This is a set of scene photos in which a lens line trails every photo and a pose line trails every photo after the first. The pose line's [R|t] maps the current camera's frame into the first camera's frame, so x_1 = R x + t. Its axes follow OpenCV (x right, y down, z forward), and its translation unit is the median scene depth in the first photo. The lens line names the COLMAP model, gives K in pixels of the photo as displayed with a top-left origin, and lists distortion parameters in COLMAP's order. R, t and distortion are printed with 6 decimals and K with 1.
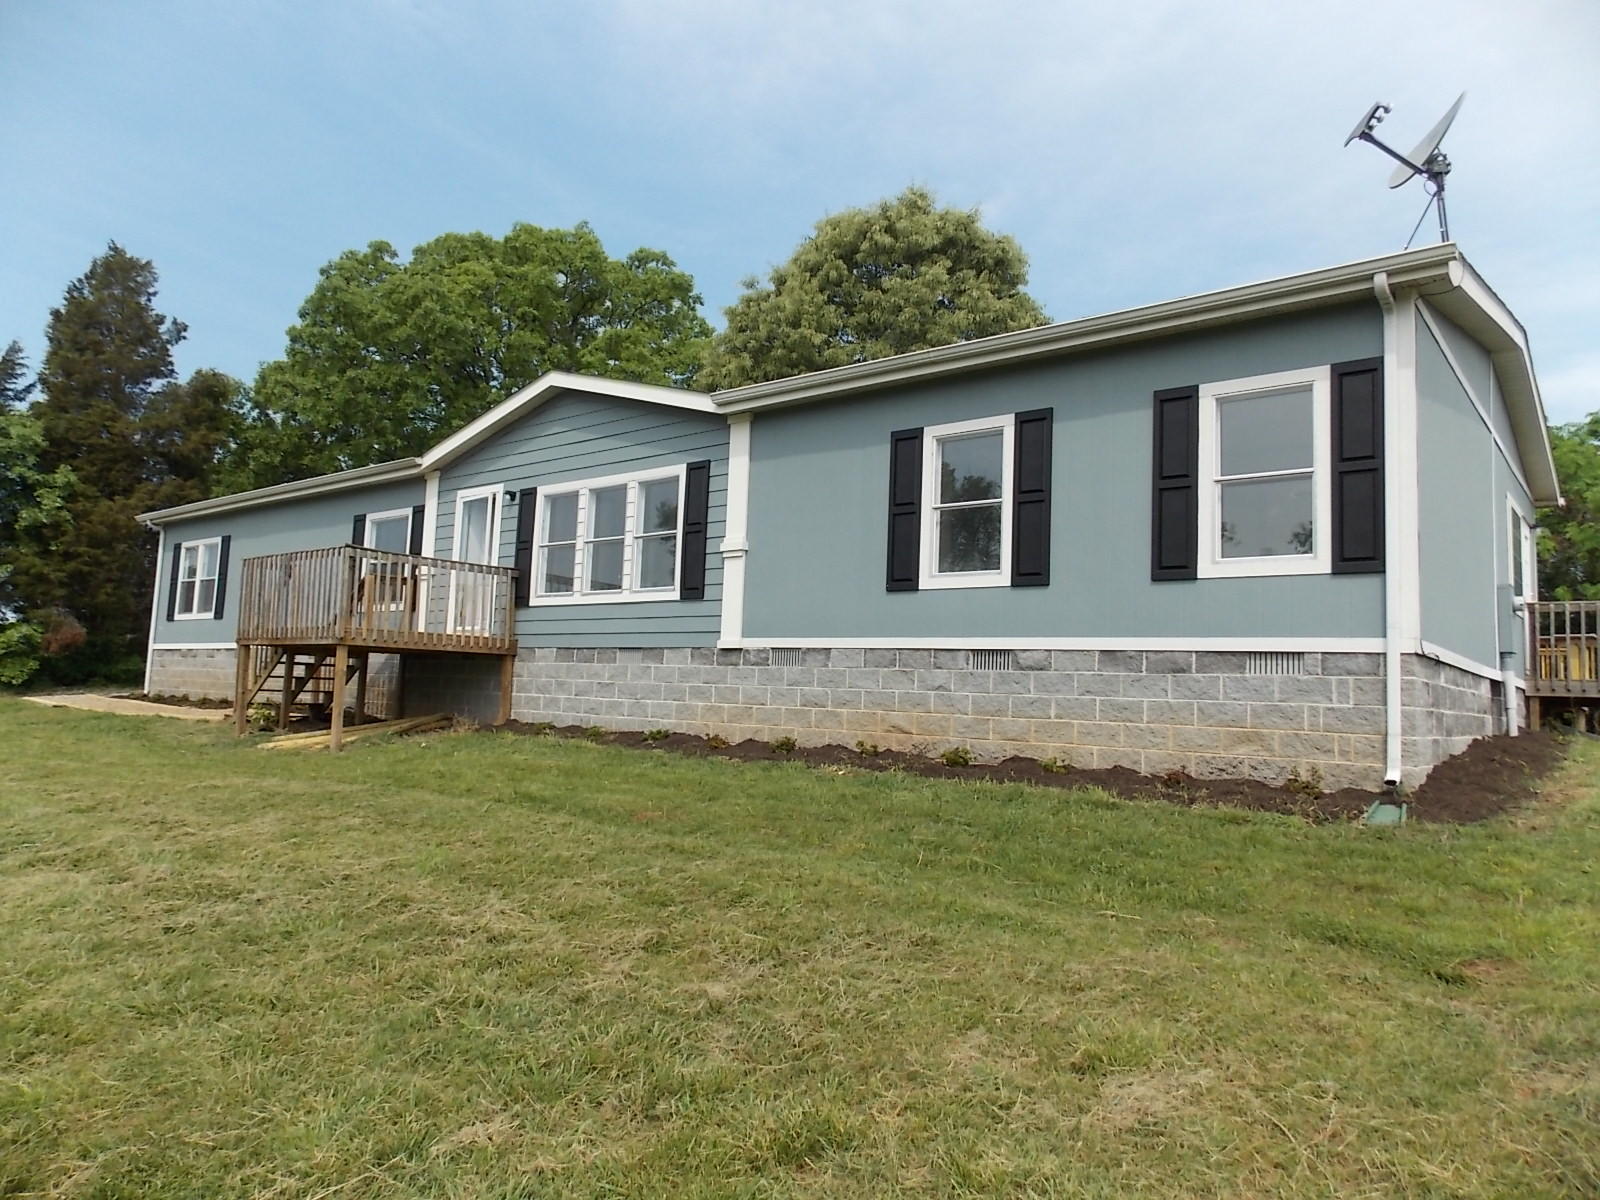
lens RADIAL K [[1081.3, 0, 800.9], [0, 1081.3, 593.4], [0, 0, 1]] dist [-0.009915, 0.003204]
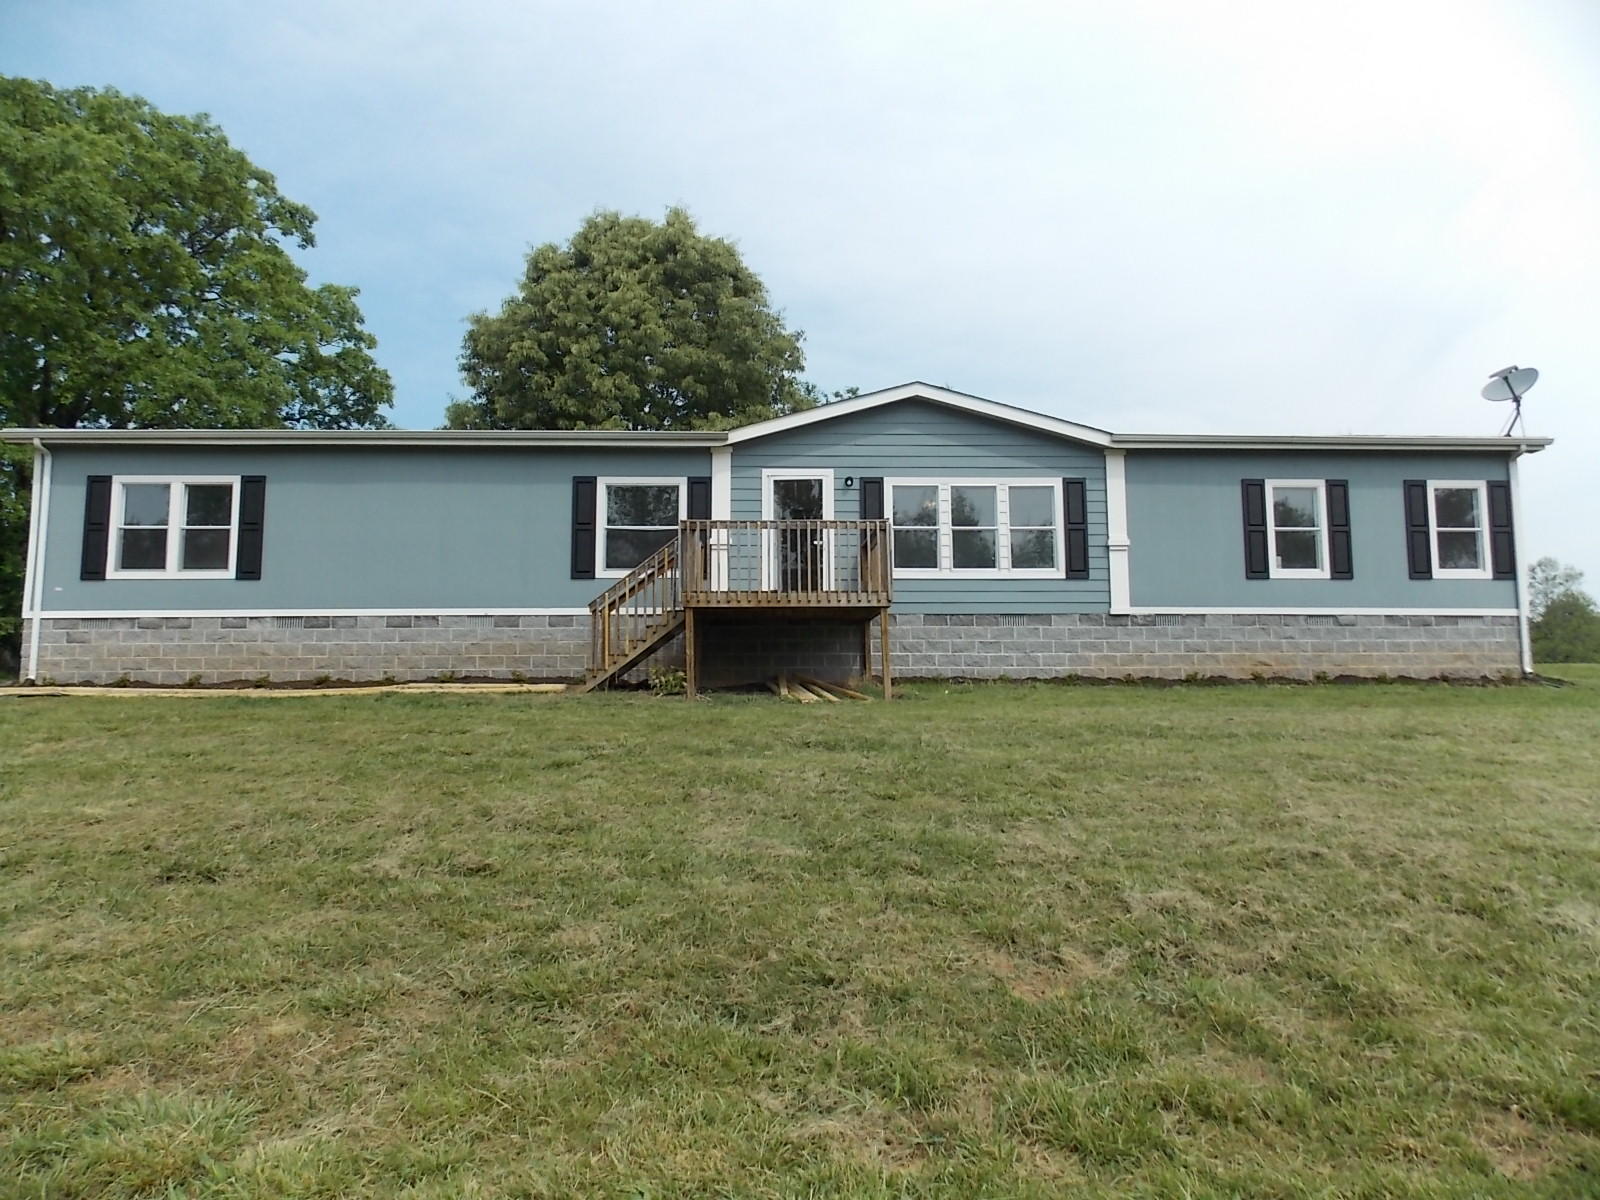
lens RADIAL K [[1081.3, 0, 803.1], [0, 1081.3, 603.0], [0, 0, 1]] dist [-0.009915, 0.003204]
pose [[0.739819, 0.021266, 0.672470, -1.331673], [-0.031550, 0.999497, 0.003101, 0.044636], [-0.672066, -0.023511, 0.740118, 0.227482]]
